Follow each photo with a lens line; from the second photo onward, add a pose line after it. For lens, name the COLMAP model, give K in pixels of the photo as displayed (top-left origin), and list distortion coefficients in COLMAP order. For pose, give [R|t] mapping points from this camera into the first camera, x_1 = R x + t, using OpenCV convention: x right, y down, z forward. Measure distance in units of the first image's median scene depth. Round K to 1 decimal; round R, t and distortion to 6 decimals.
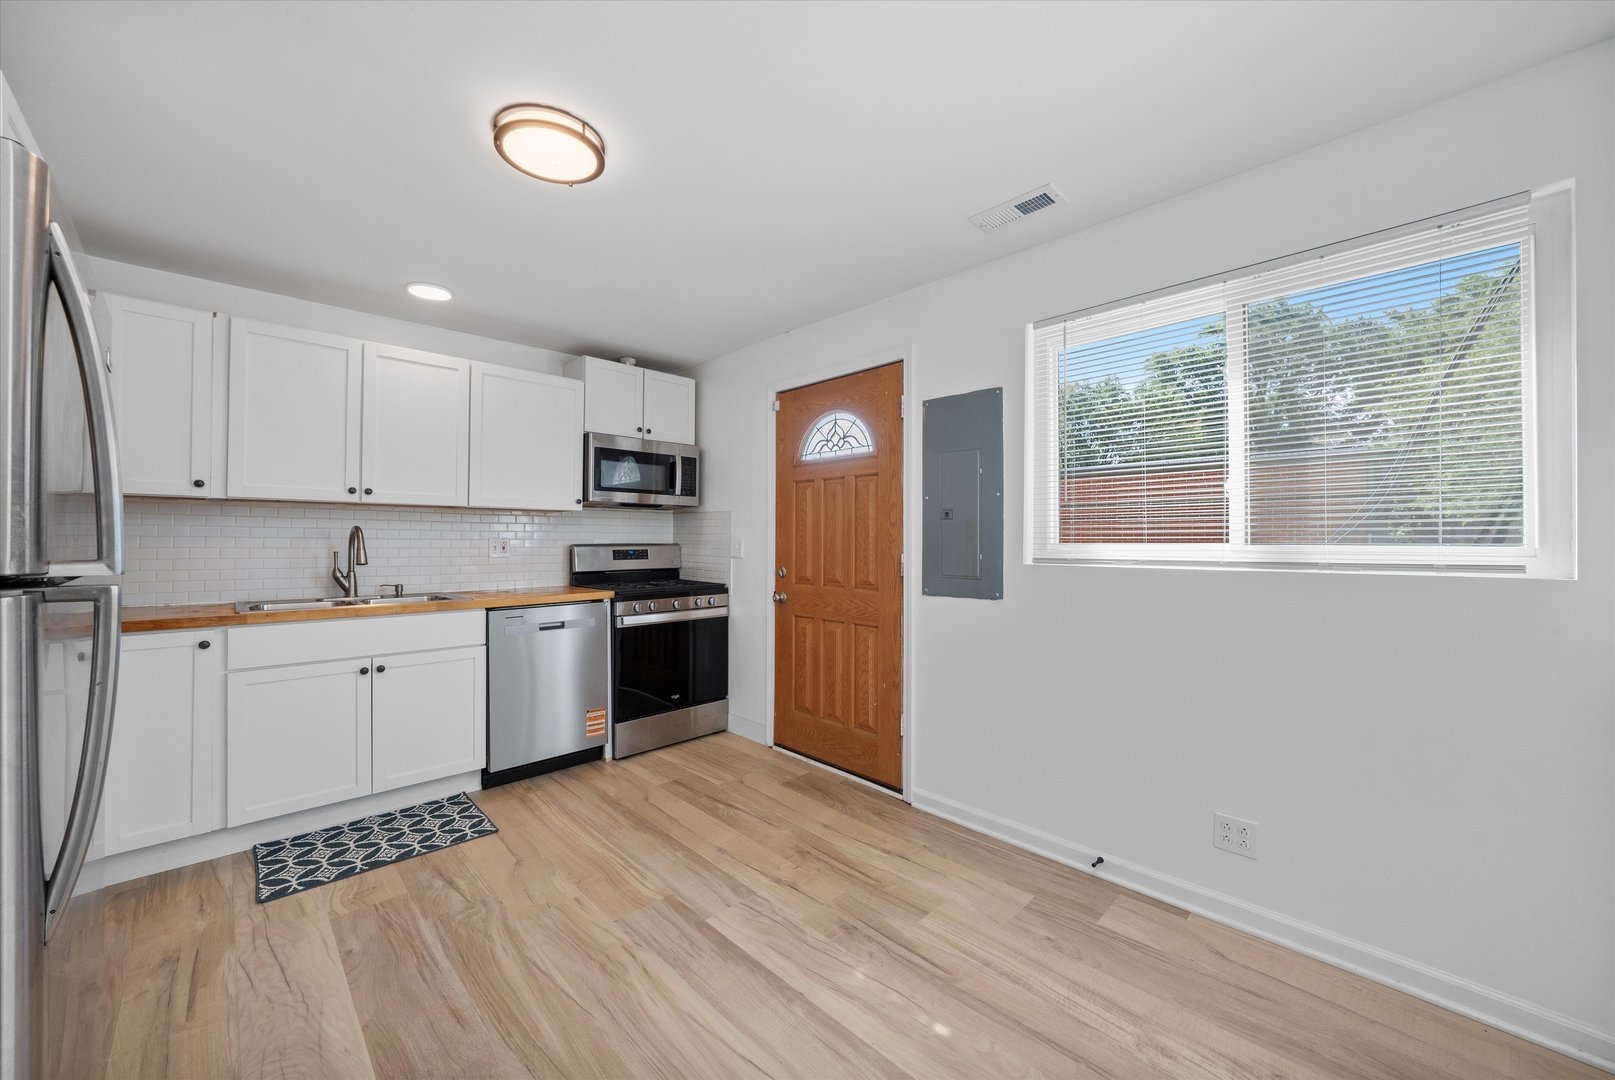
lens RADIAL K [[605.4, 0, 802.2], [0, 605.4, 537.3], [0, 0, 1]] dist [-0.008557, 0.000458]
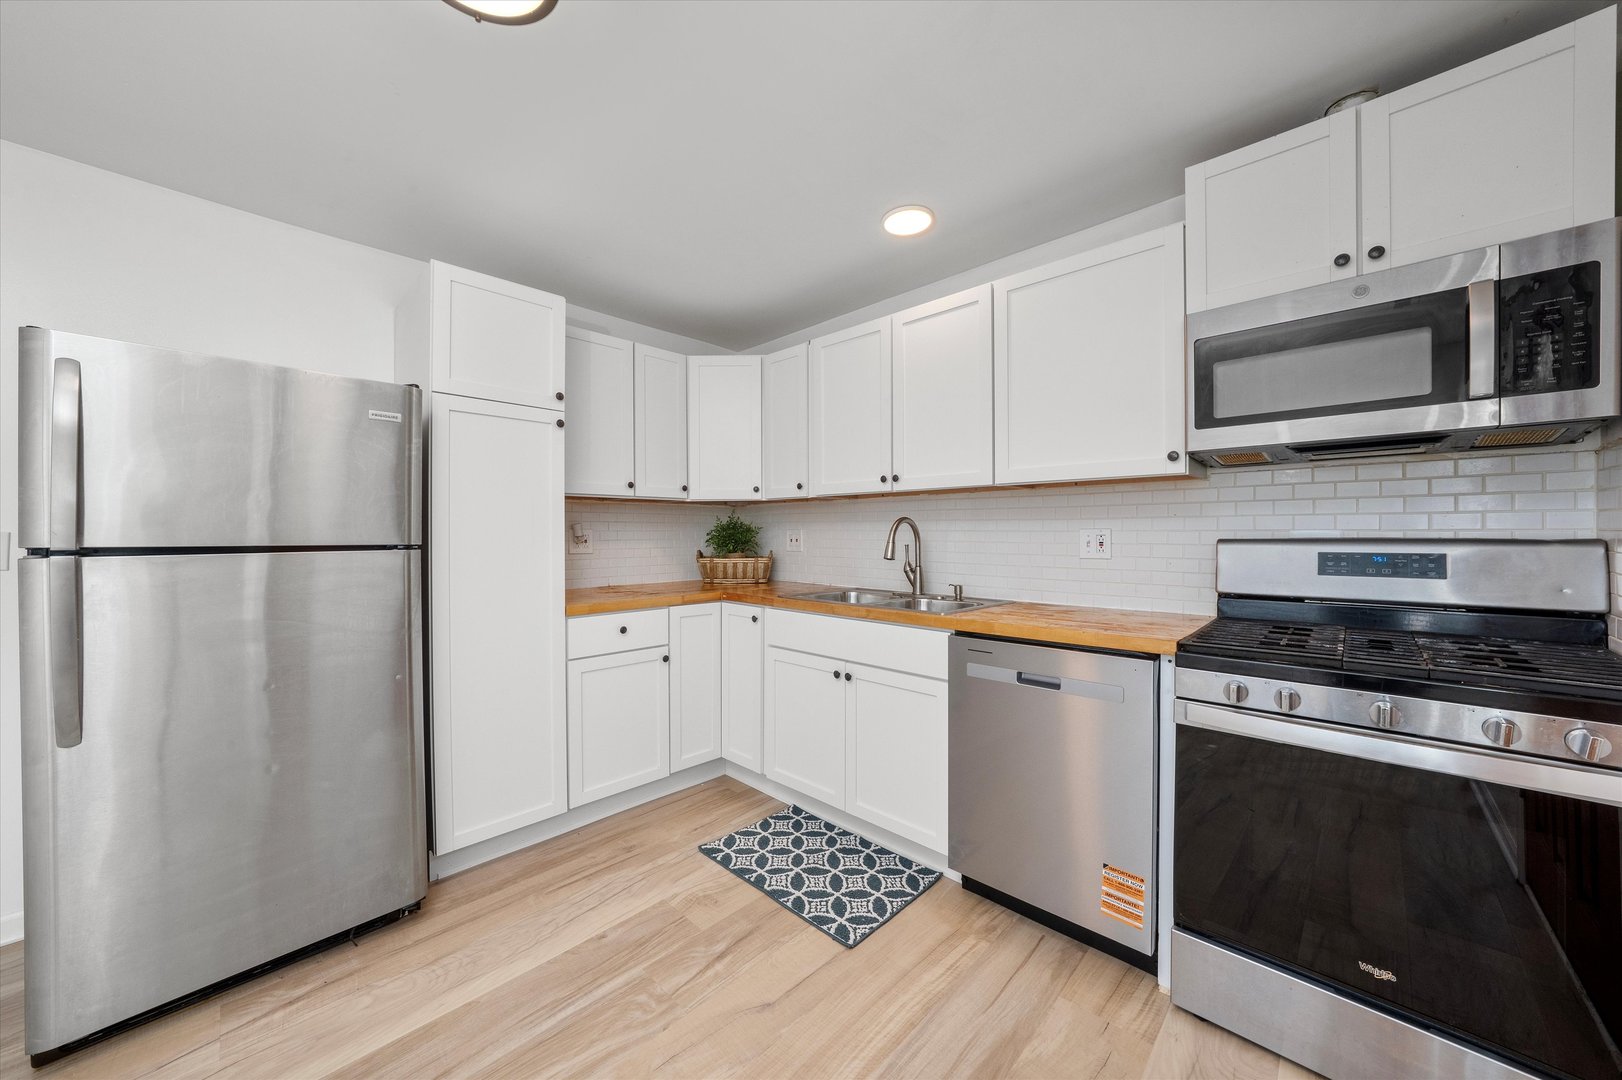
lens RADIAL K [[579.7, 0, 806.7], [0, 579.7, 536.5], [0, 0, 1]] dist [-0.018132, 0.000268]
pose [[0.026859, 0.001008, -0.999639, 0.155130], [0.005575, 0.999984, 0.001158, 0.009867], [0.999624, -0.005604, 0.026853, 0.920449]]
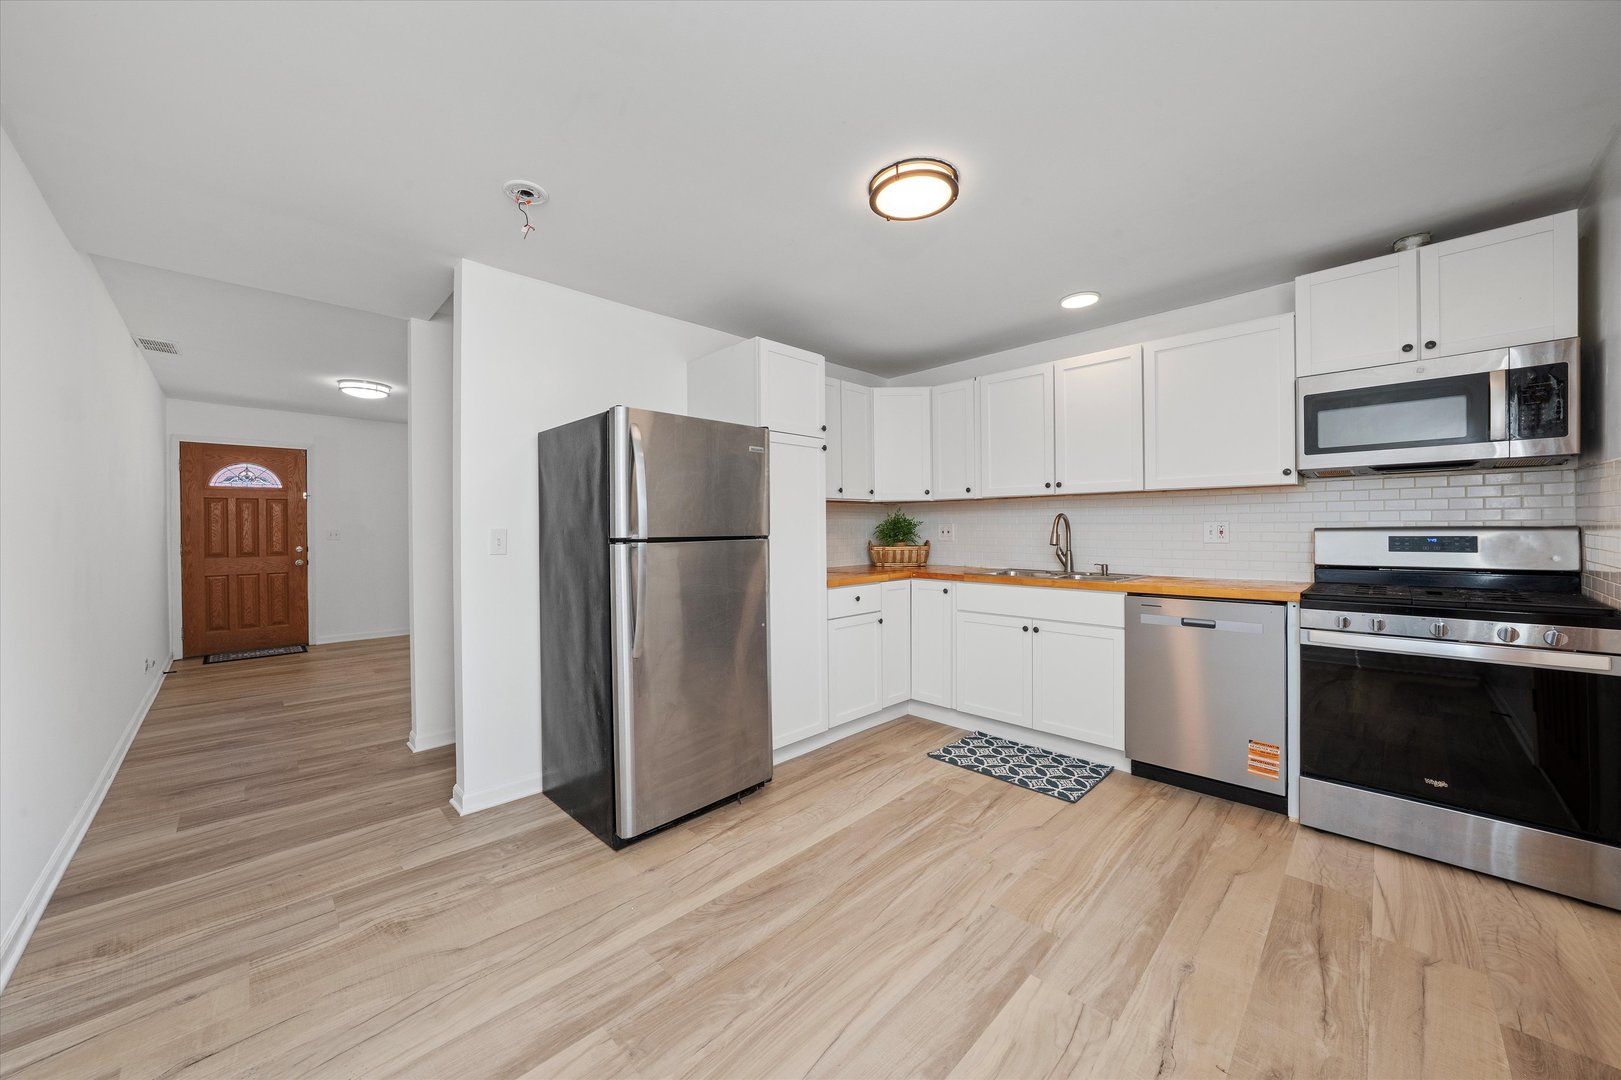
lens RADIAL K [[589.0, 0, 807.6], [0, 589.0, 530.9], [0, 0, 1]] dist [-0.010142, 0.000024]
pose [[0.007801, 0.002016, -0.999968, 0.499191], [0.012754, 0.999916, 0.002115, 0.008260], [0.999888, -0.012770, 0.007775, 0.529596]]
